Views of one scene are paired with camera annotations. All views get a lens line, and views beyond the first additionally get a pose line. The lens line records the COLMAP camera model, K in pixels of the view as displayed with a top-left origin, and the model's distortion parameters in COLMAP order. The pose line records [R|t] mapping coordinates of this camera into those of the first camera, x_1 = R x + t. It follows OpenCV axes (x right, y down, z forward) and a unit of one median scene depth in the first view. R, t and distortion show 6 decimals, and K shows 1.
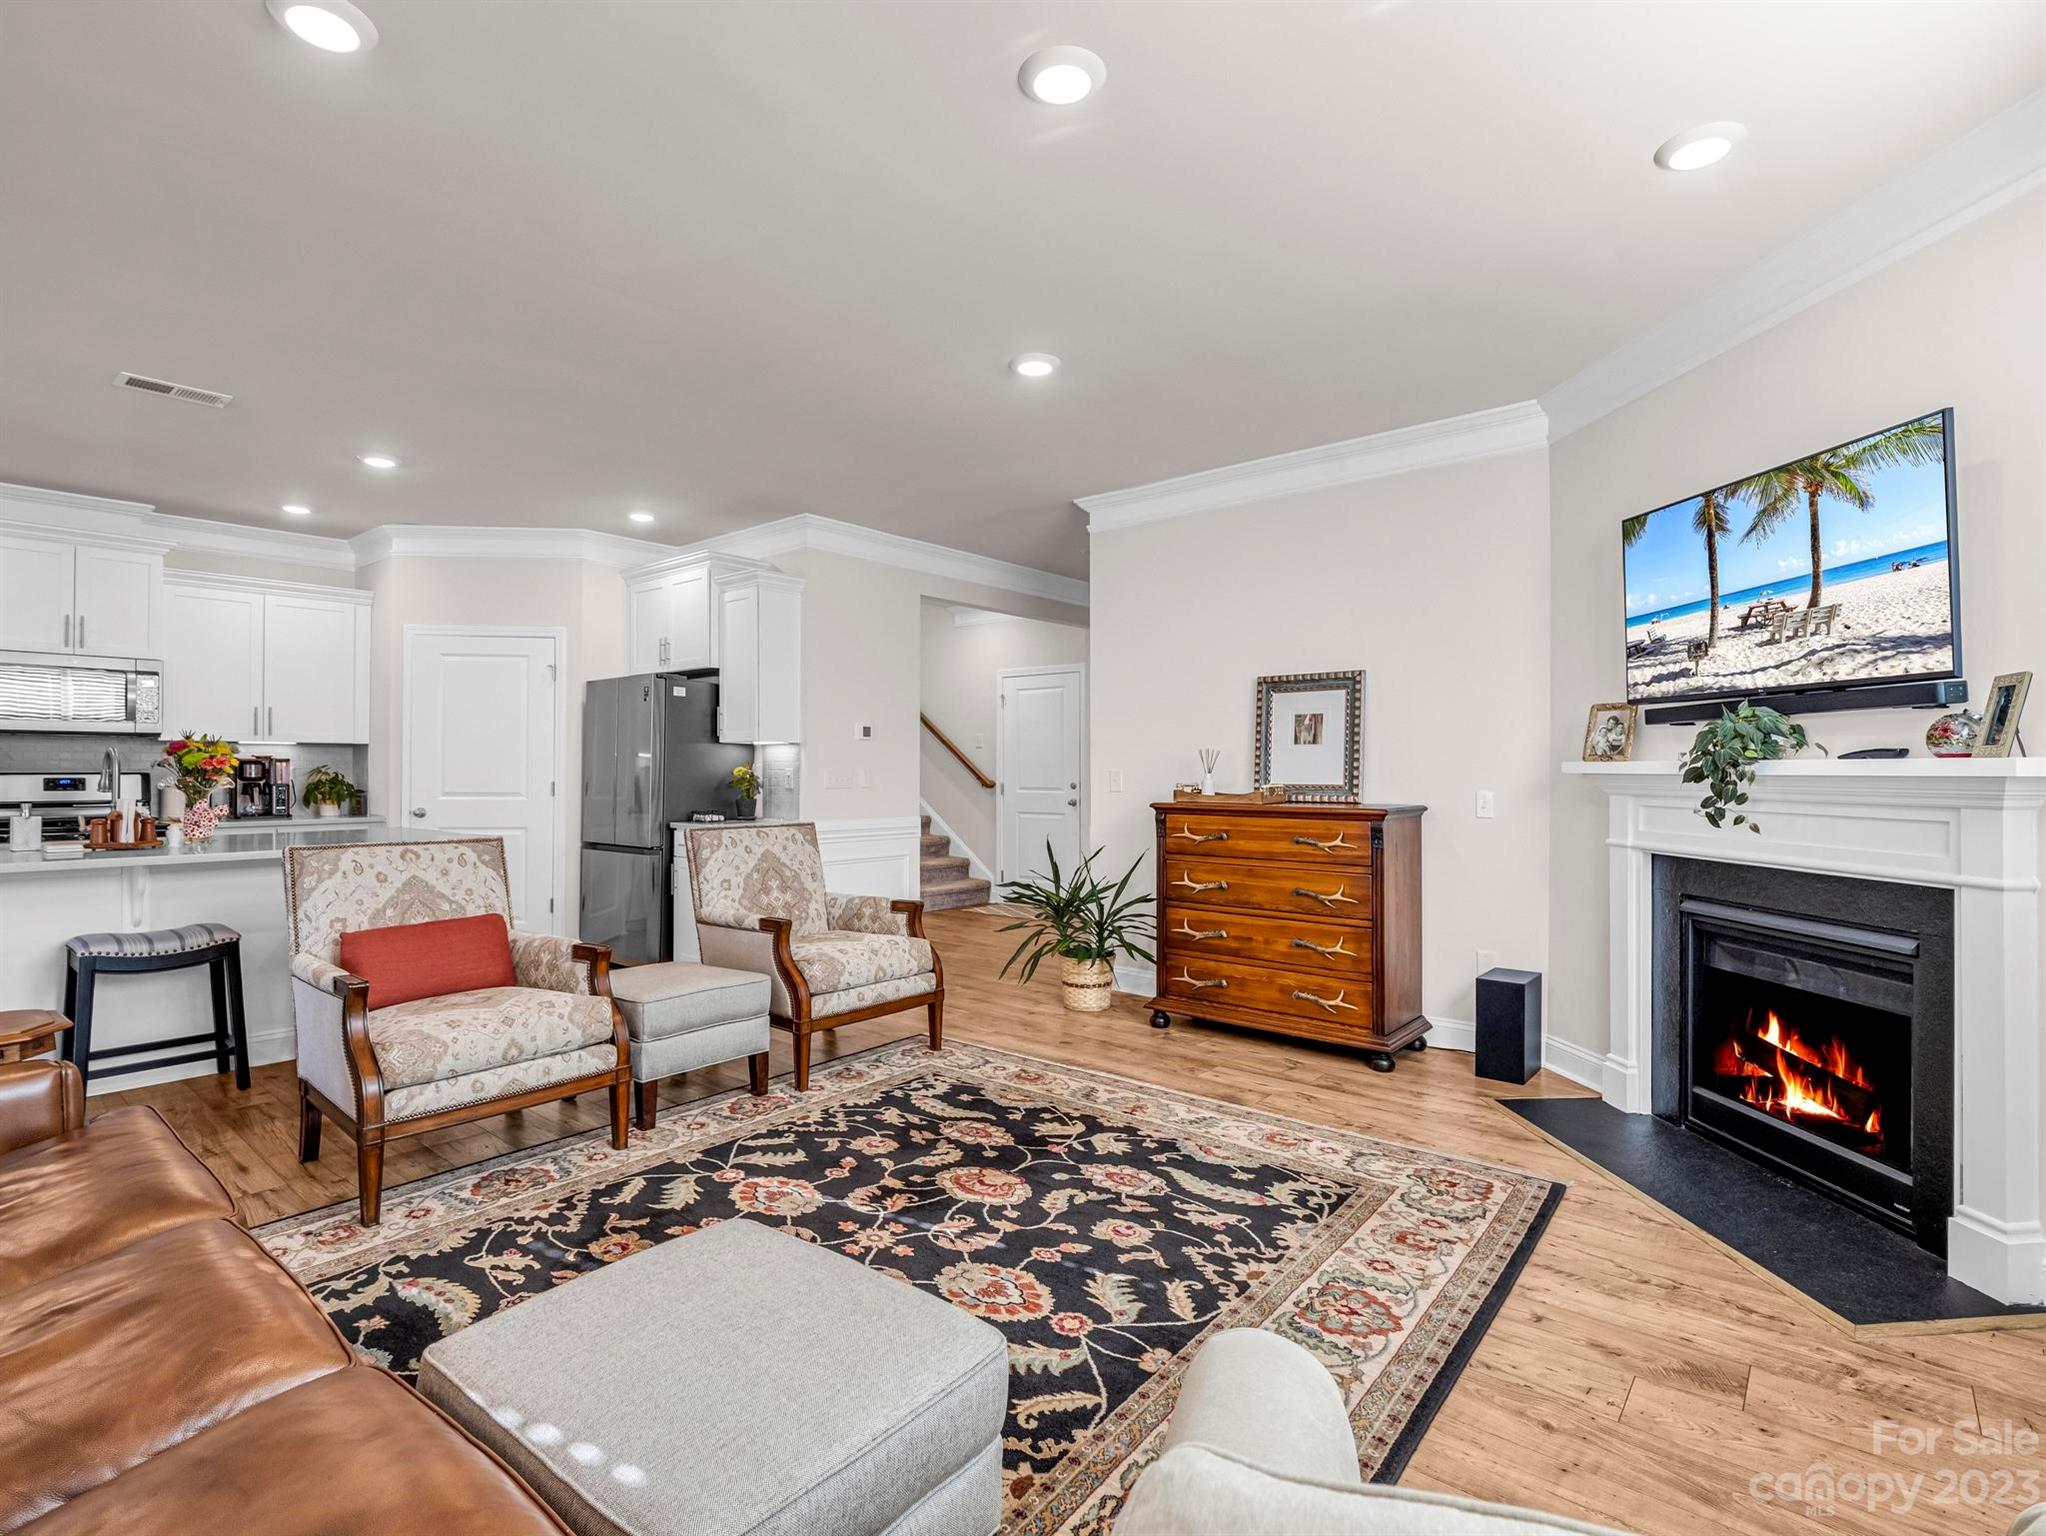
lens RADIAL K [[992.4, 0, 1010.0], [0, 992.4, 759.1], [0, 0, 1]] dist [-0.015531, -0.002431]
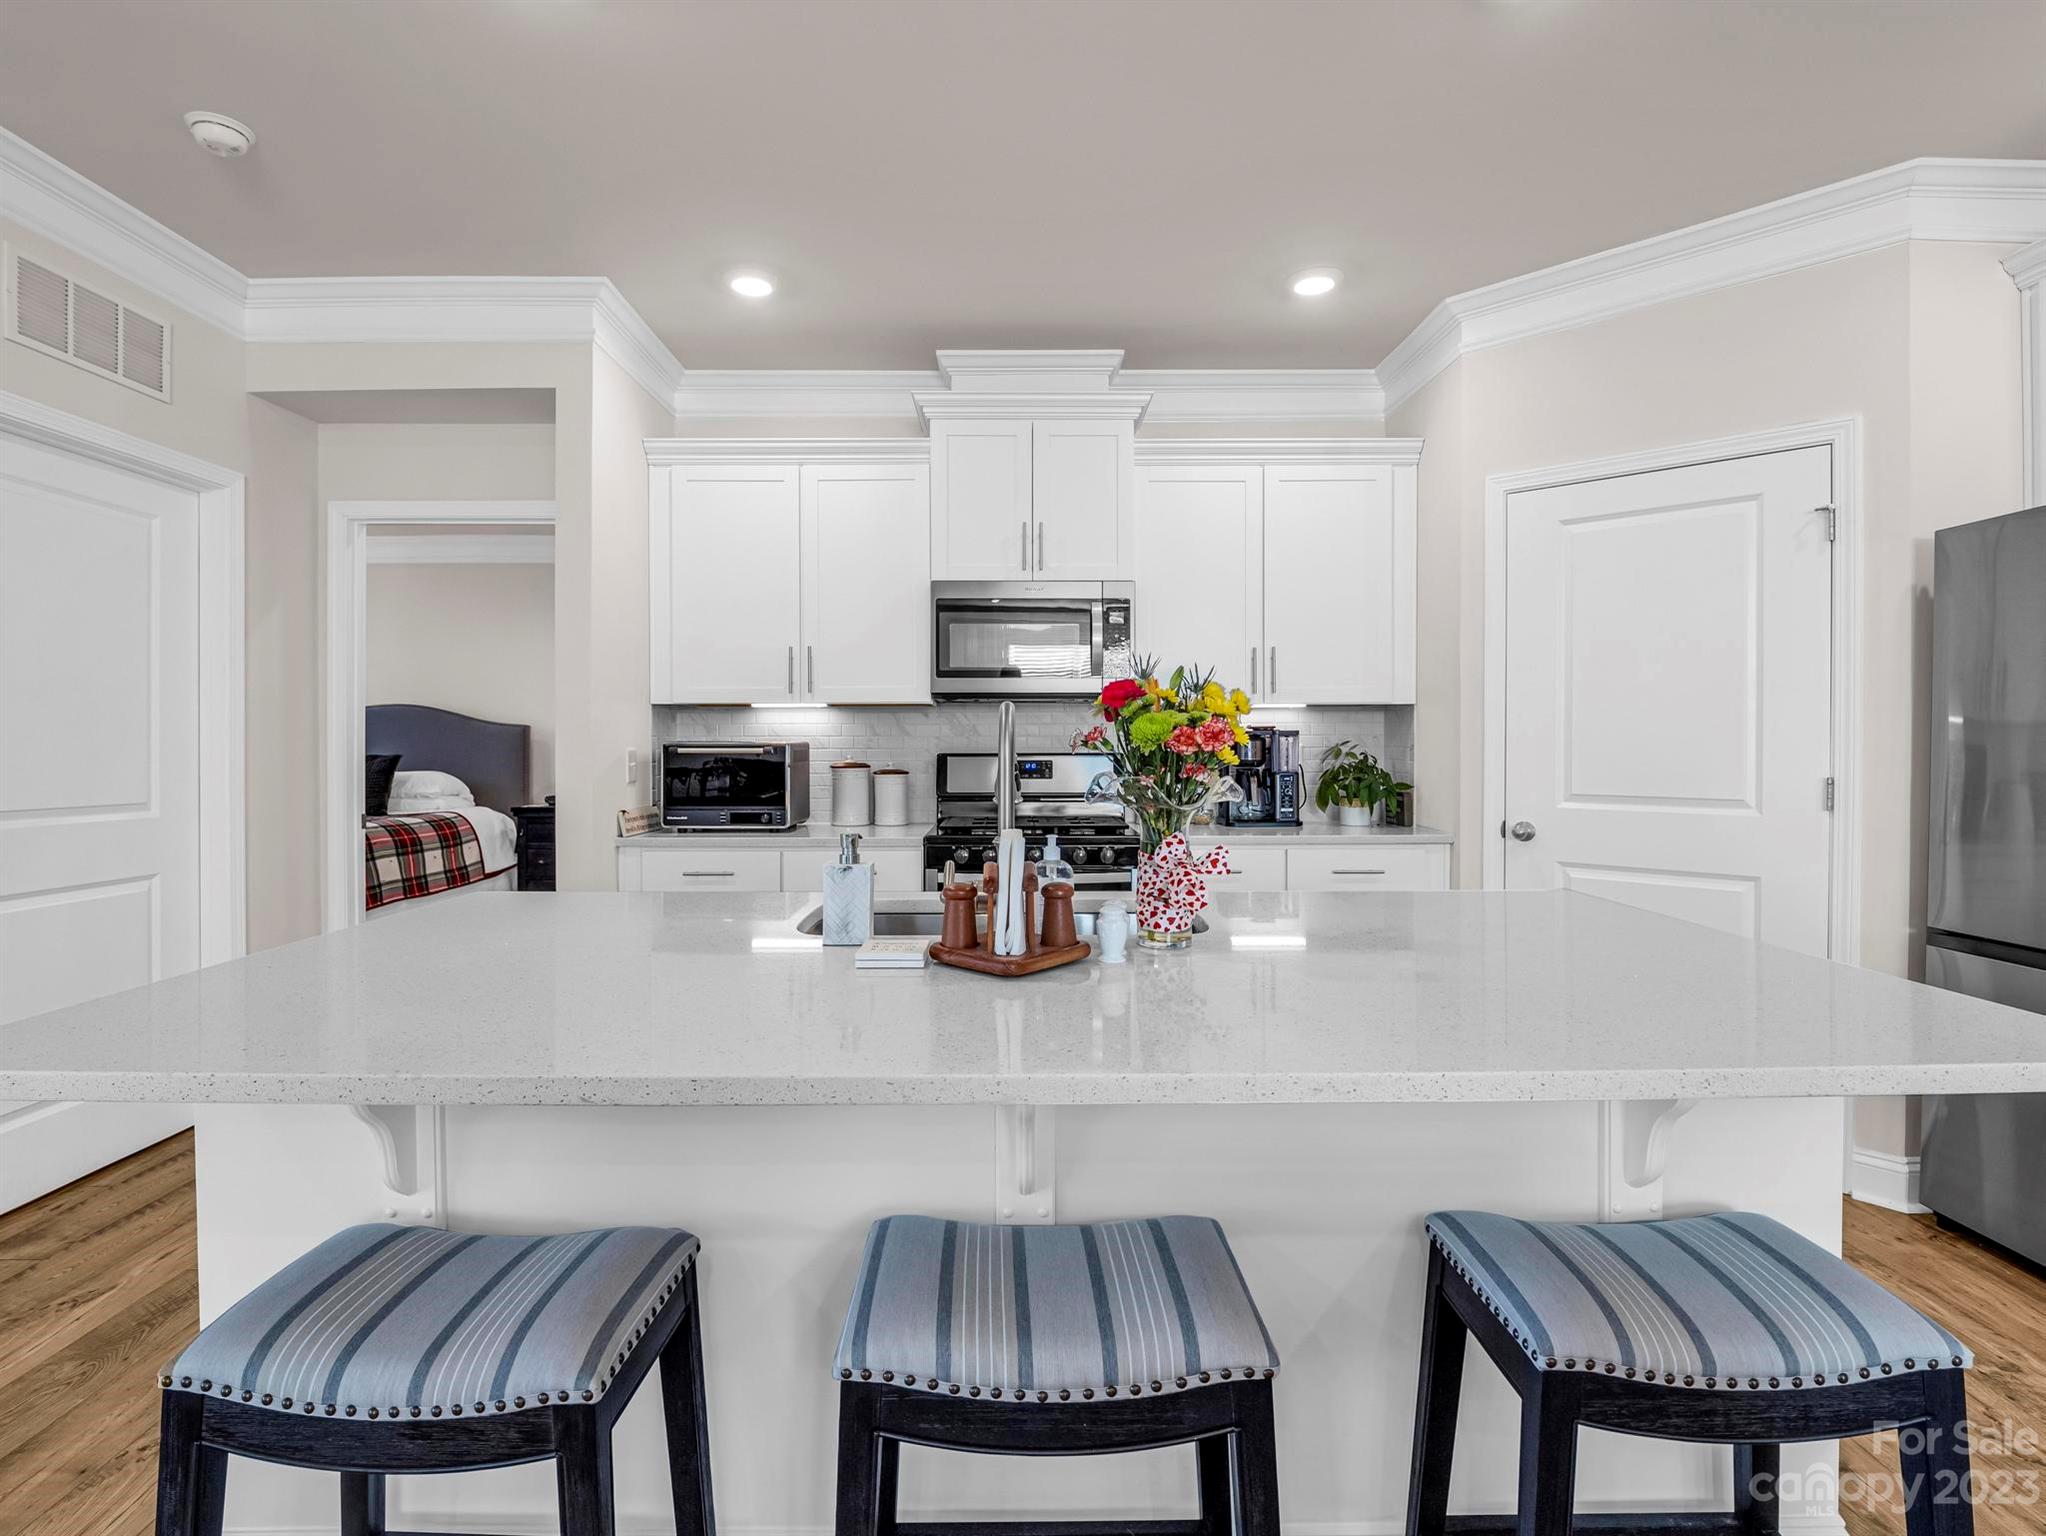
lens RADIAL K [[992.4, 0, 1016.7], [0, 992.4, 754.0], [0, 0, 1]] dist [-0.015531, -0.002431]
pose [[0.648237, 0.006633, -0.761410, -0.570499], [0.009223, 0.999820, 0.016562, 0.003179], [0.761383, -0.017758, 0.648059, 0.705223]]
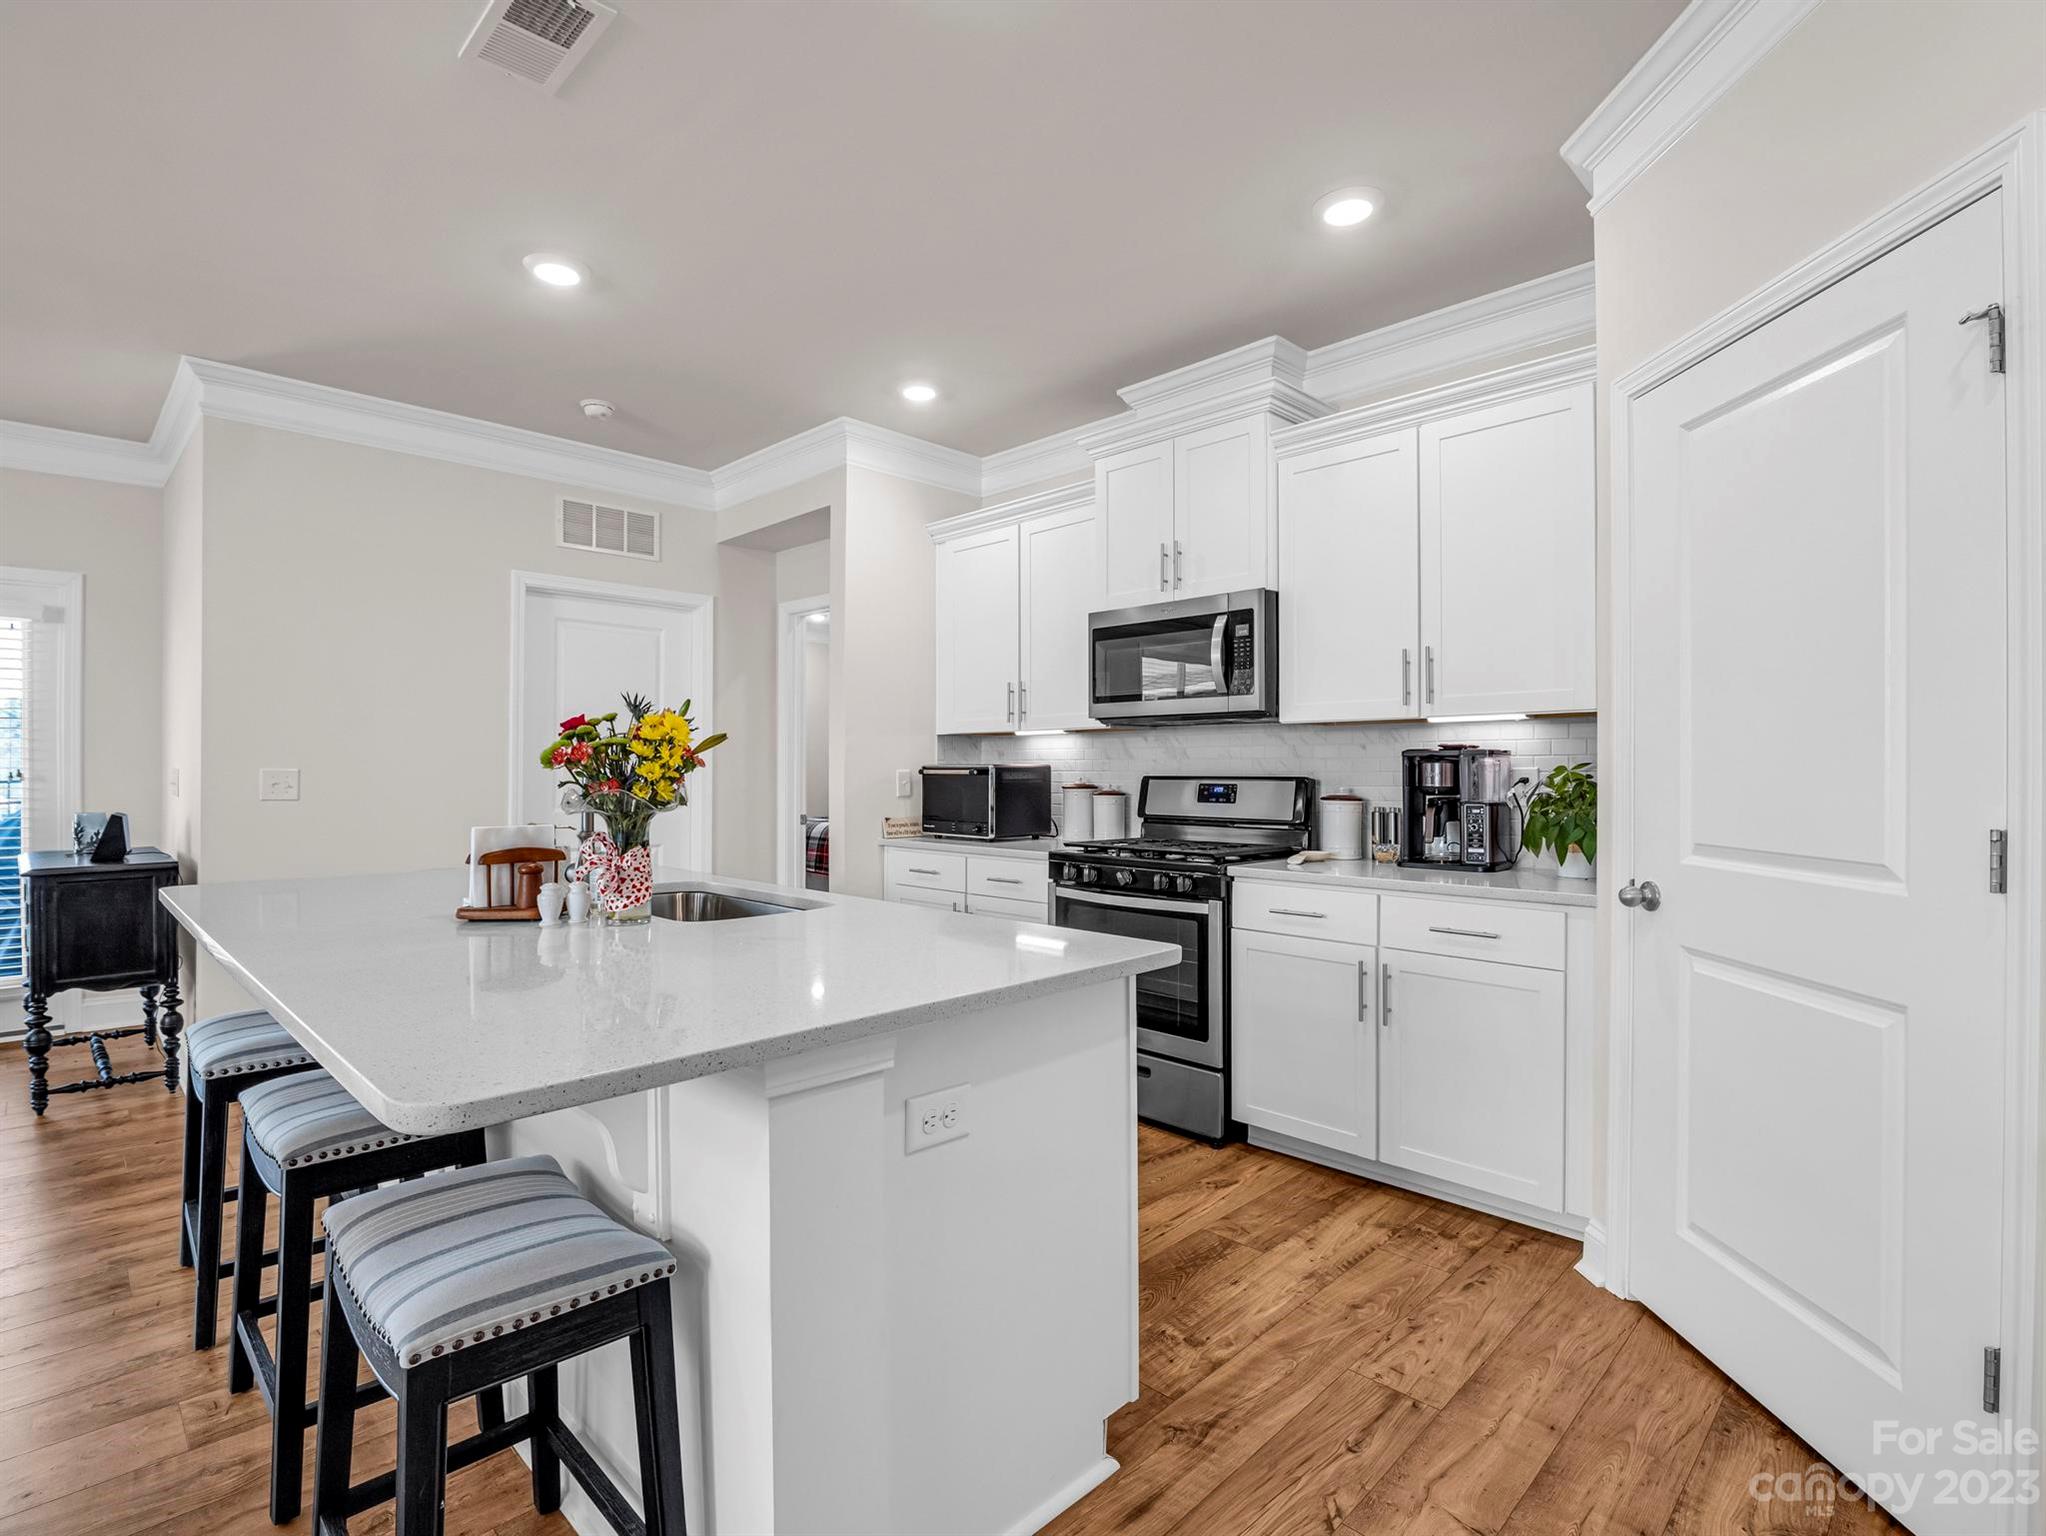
lens RADIAL K [[992.4, 0, 1027.0], [0, 992.4, 761.9], [0, 0, 1]] dist [-0.015531, -0.002431]
pose [[-0.073226, -0.007602, -0.997286, -0.354832], [0.011380, 0.999899, -0.008458, 0.010883], [0.997250, -0.011969, -0.073132, 1.239192]]
